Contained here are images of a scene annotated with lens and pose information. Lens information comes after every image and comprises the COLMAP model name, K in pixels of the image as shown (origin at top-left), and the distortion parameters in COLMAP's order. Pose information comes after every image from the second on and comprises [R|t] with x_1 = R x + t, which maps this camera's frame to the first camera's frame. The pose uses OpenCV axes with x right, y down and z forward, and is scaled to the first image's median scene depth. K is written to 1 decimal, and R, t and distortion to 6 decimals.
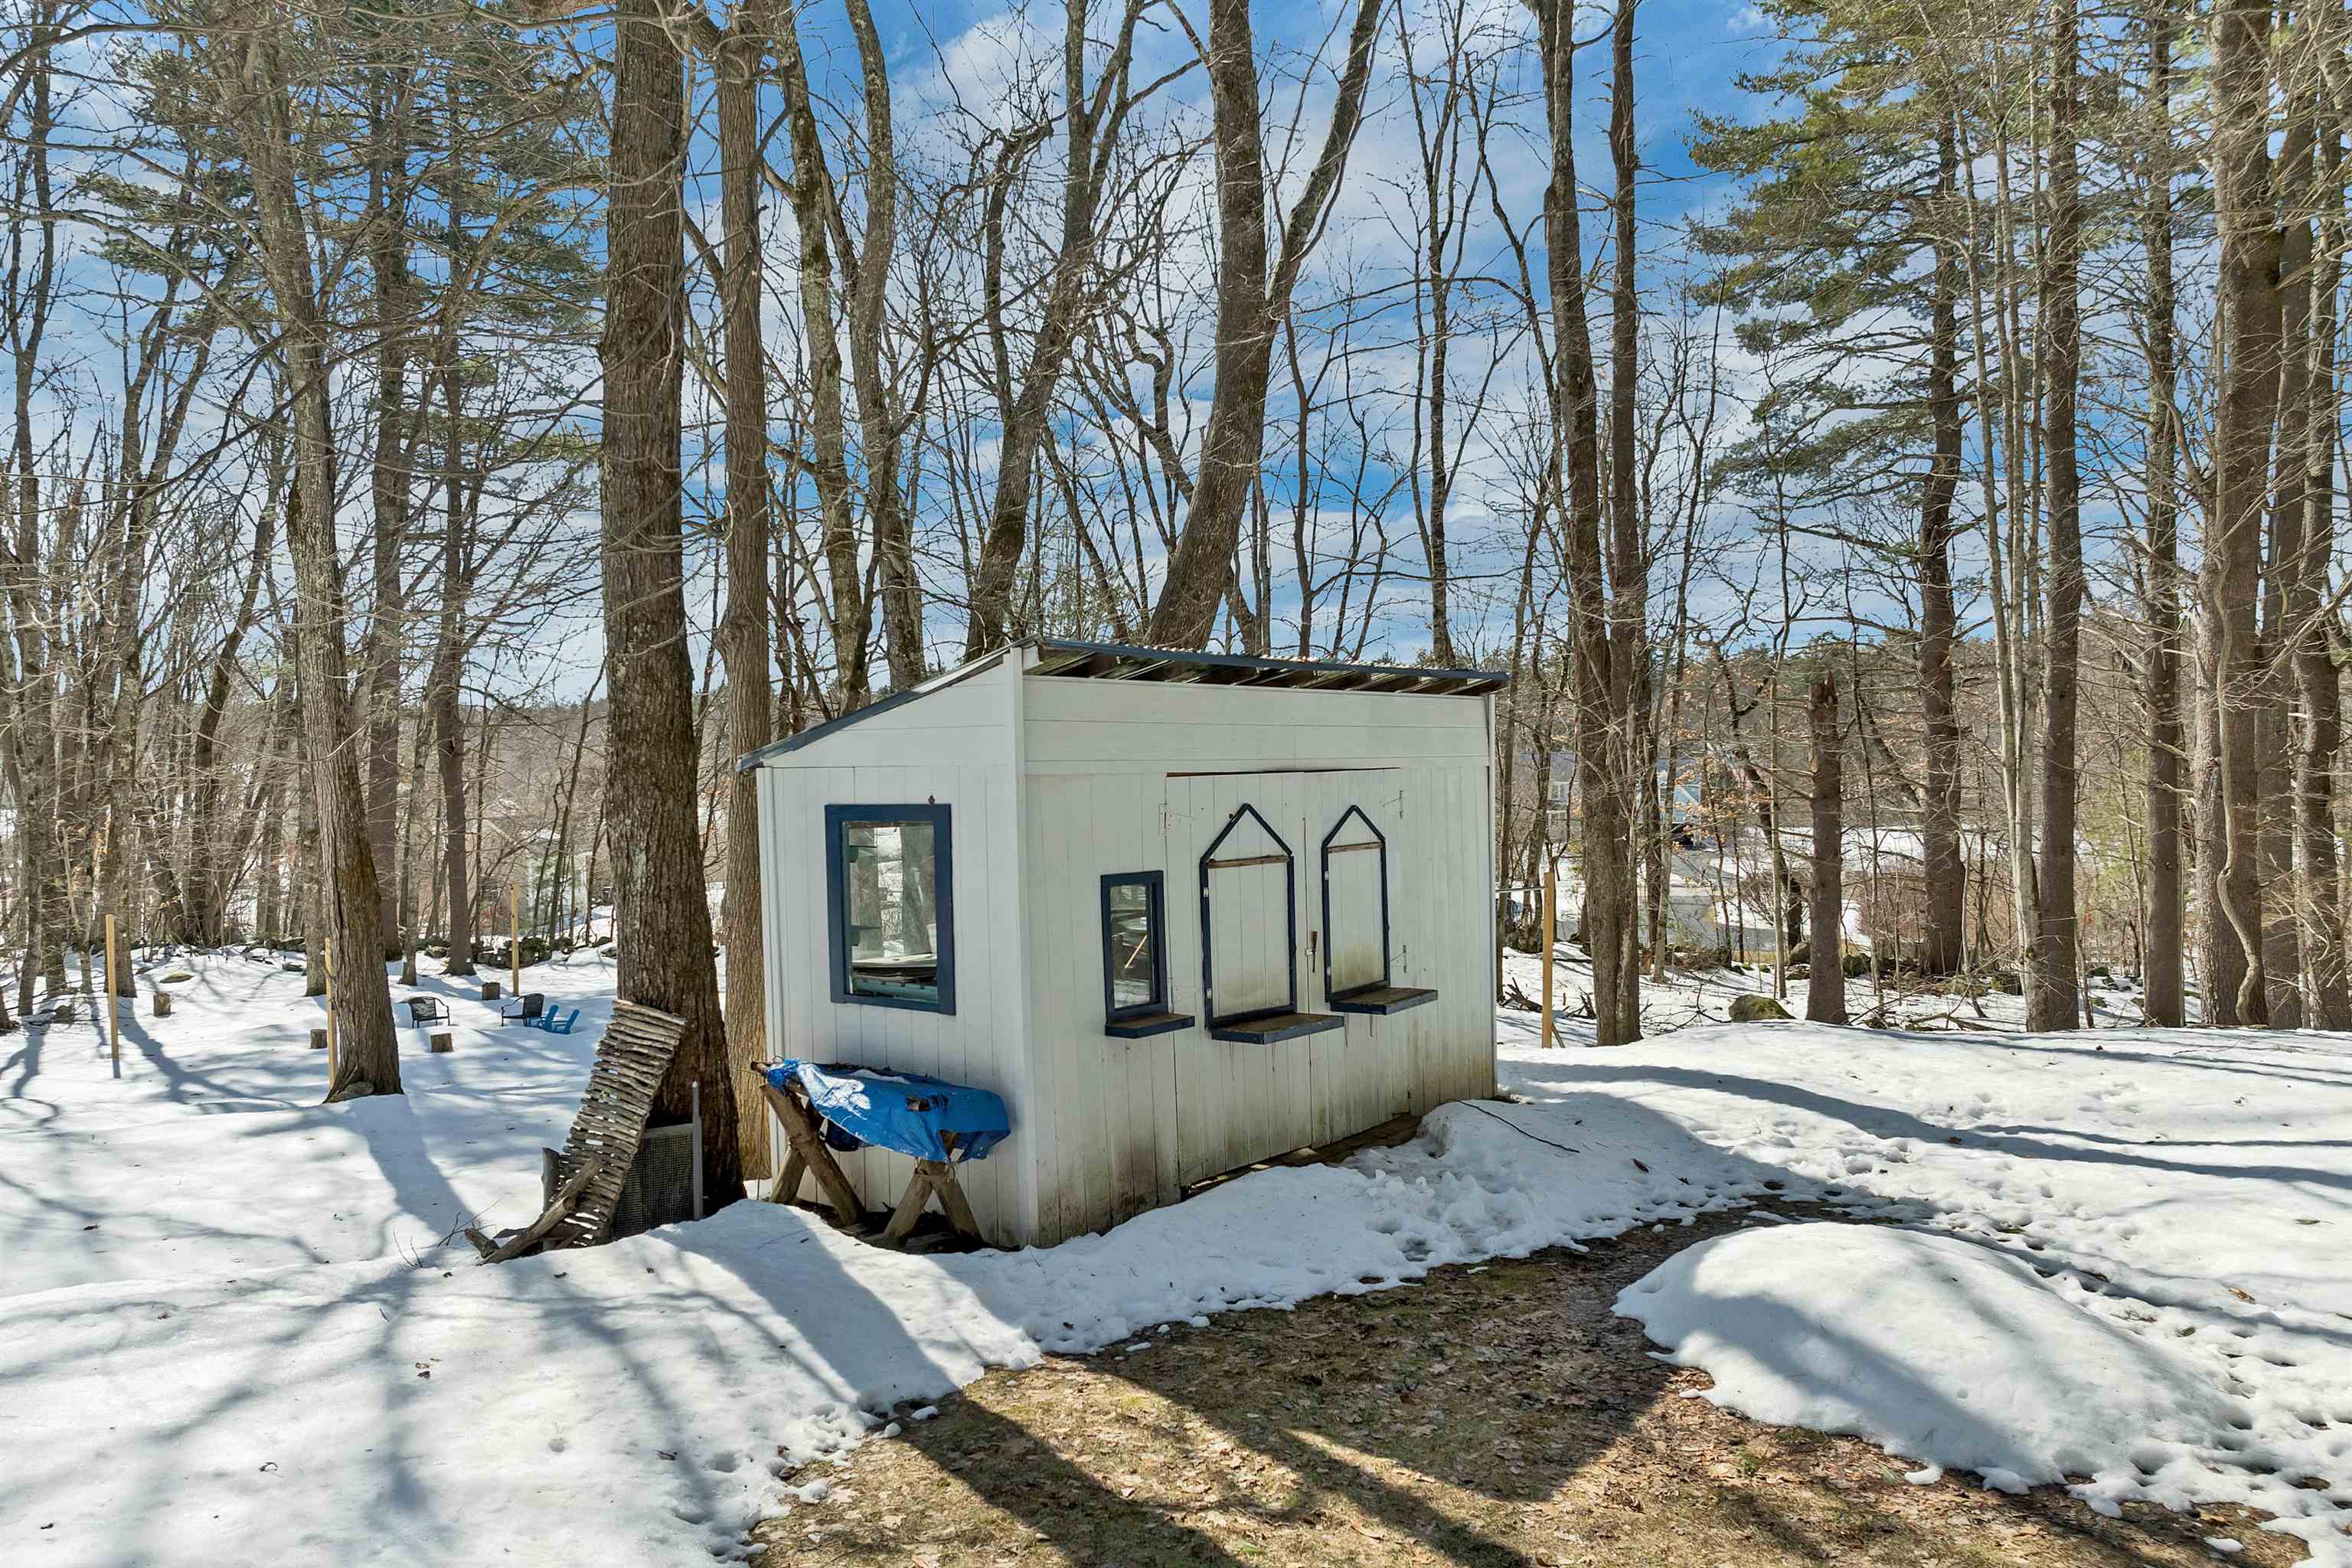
lens RADIAL K [[1661.0, 0, 1191.4], [0, 1661.0, 847.9], [0, 0, 1]] dist [-0.002189, -0.059192]
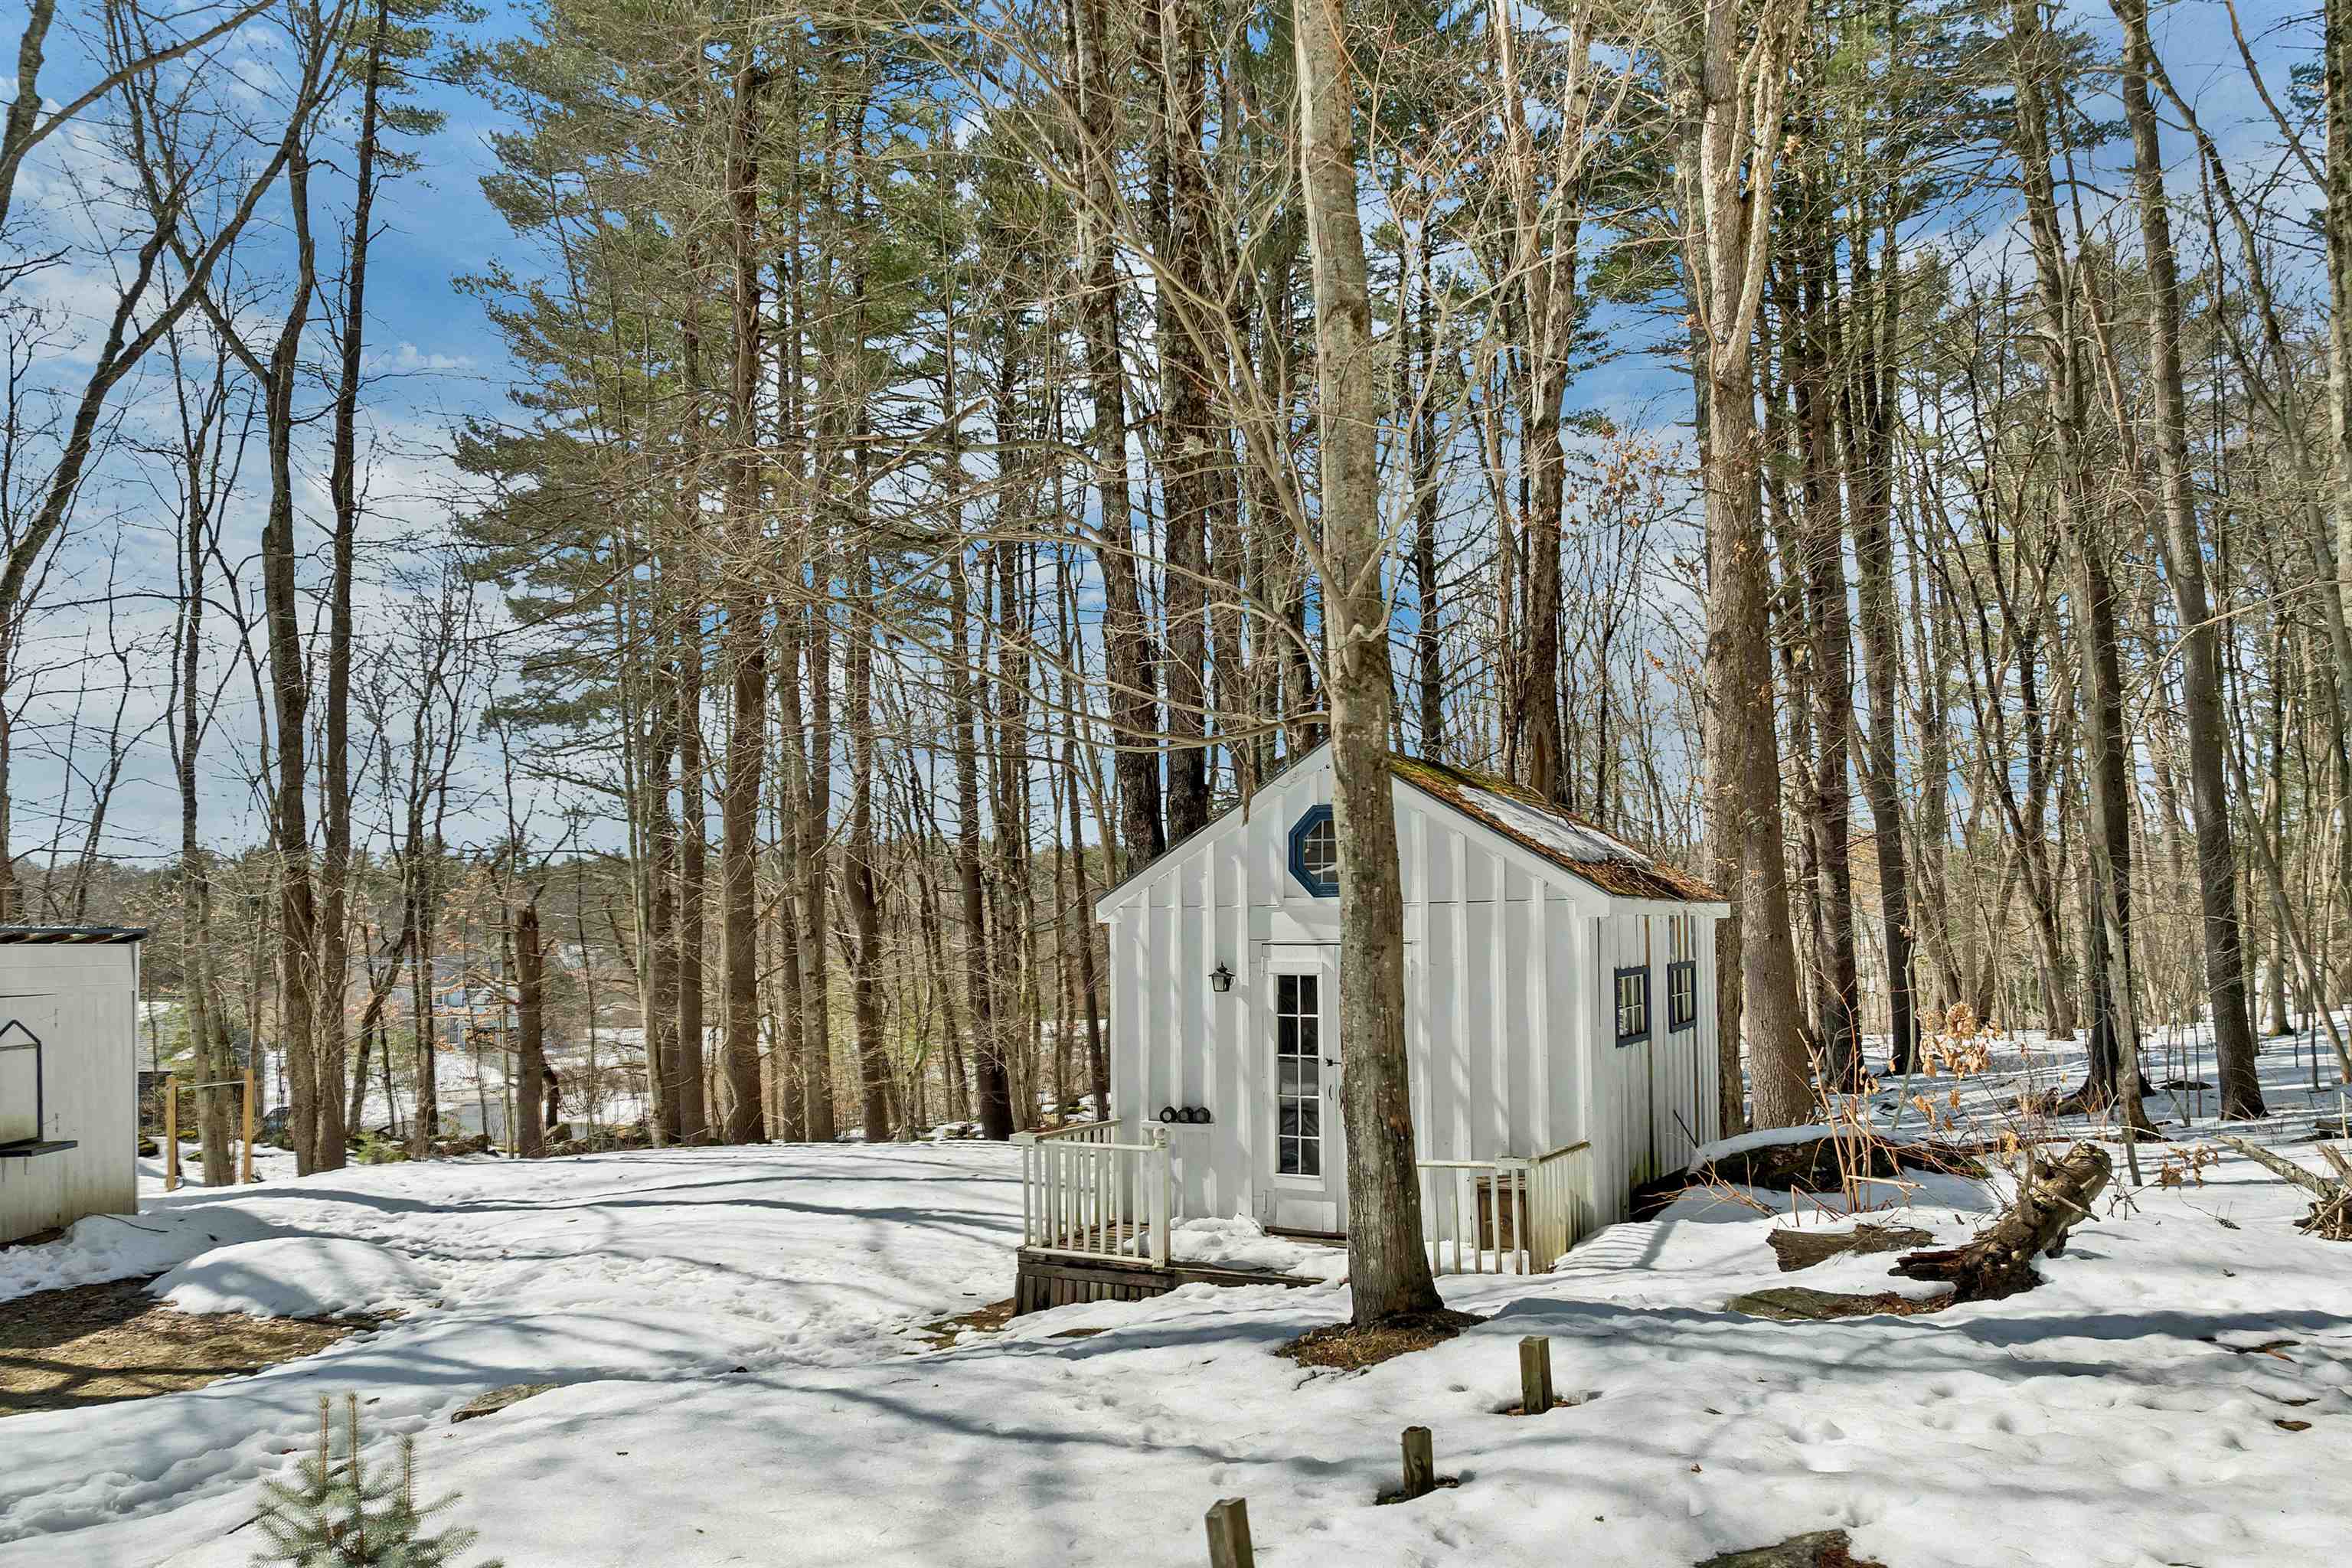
lens RADIAL K [[1661.0, 0, 1191.4], [0, 1661.0, 847.9], [0, 0, 1]] dist [-0.002189, -0.059192]
pose [[0.796578, 0.025048, 0.604017, 0.023441], [0.047484, 0.993462, -0.103820, 0.011314], [-0.602668, 0.111382, 0.790180, -0.401731]]
